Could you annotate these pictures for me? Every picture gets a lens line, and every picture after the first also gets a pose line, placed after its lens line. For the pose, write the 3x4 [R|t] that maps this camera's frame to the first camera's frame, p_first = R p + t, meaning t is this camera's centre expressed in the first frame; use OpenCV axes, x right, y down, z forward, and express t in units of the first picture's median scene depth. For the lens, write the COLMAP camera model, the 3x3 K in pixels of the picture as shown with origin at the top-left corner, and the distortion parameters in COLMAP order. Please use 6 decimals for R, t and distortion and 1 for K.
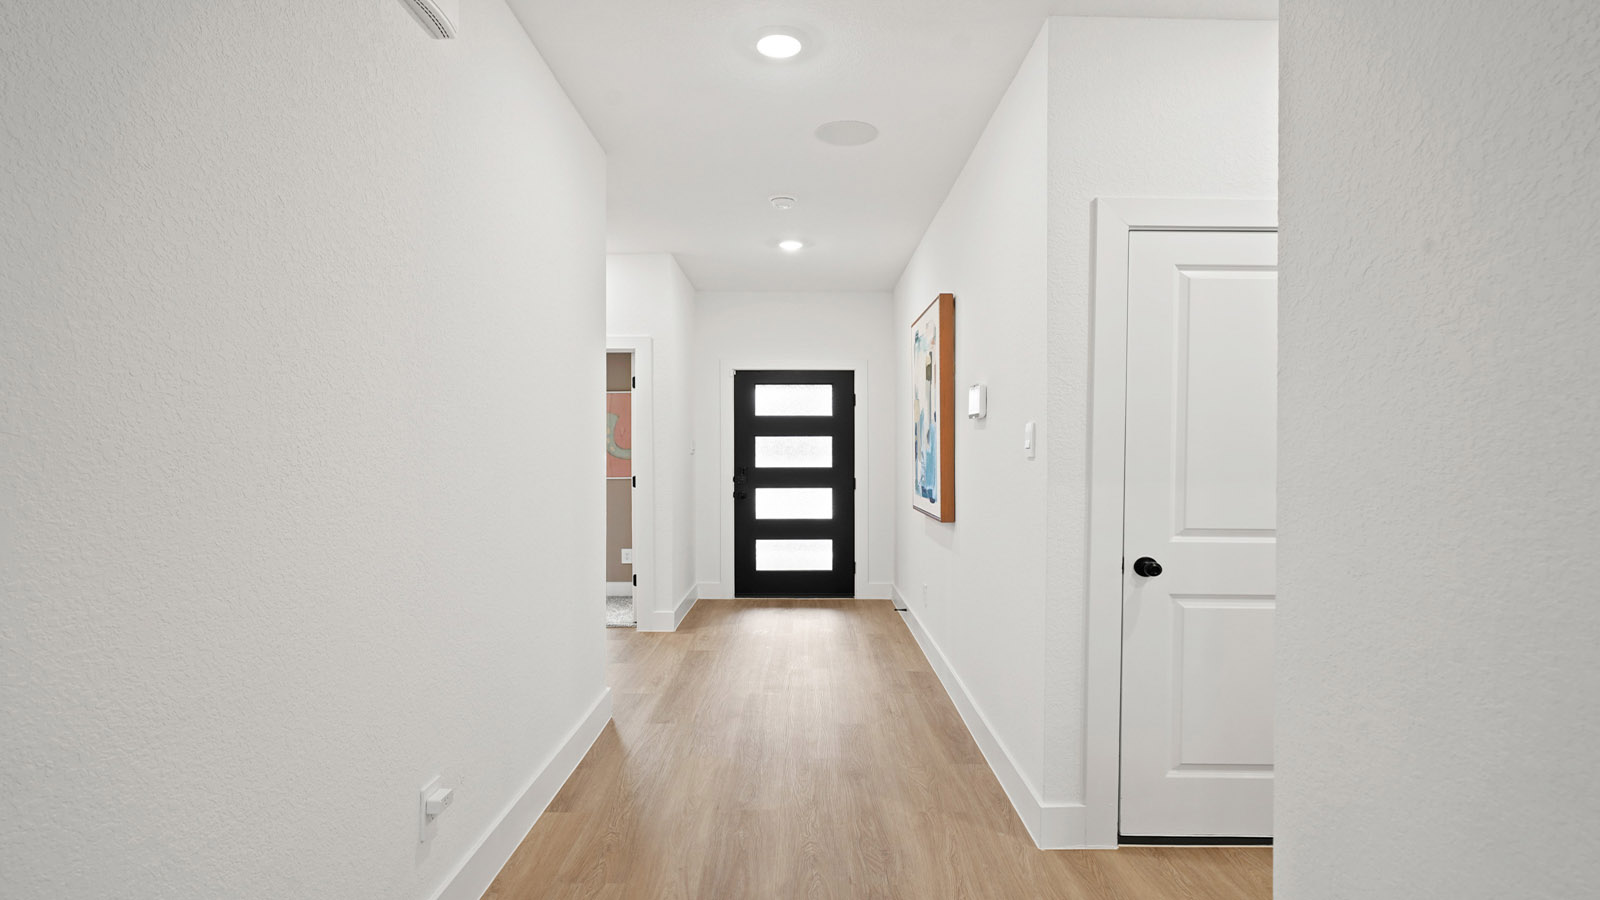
lens RADIAL K [[759.6, 0, 800.0], [0, 759.6, 450.0], [0, 0, 1]] dist [-0.000365, 0.000215]
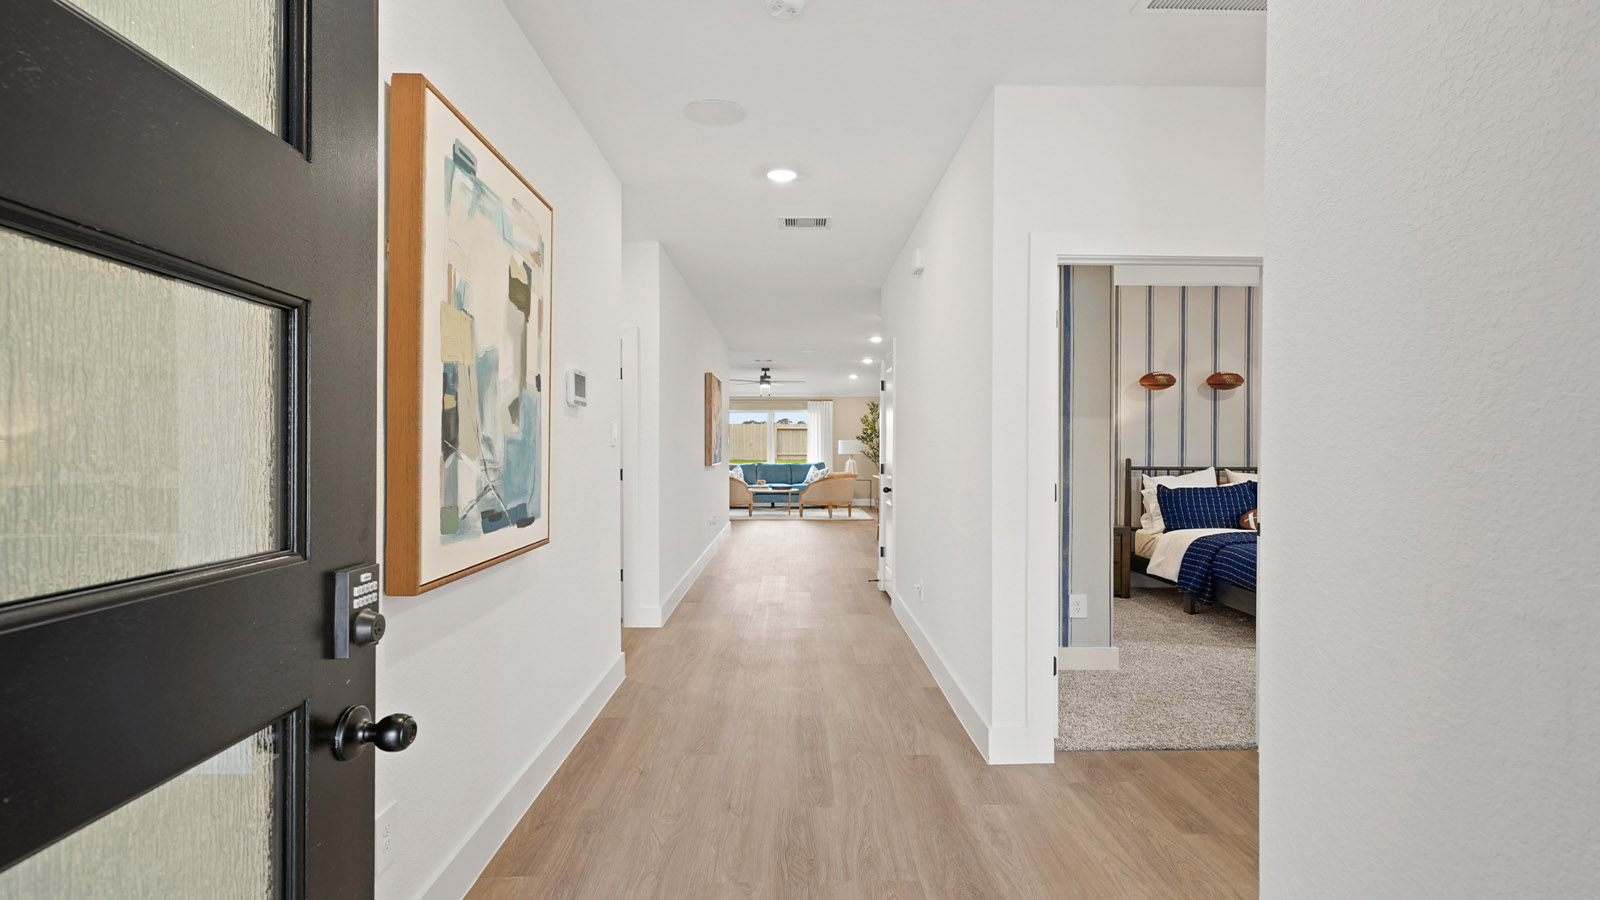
lens RADIAL K [[759.6, 0, 800.0], [0, 759.6, 450.0], [0, 0, 1]] dist [-0.000365, 0.000215]
pose [[-0.999862, -0.005633, -0.015606, -0.027996], [-0.005645, 0.999984, 0.000750, 0.010221], [0.015602, 0.000838, -0.999878, 1.699908]]
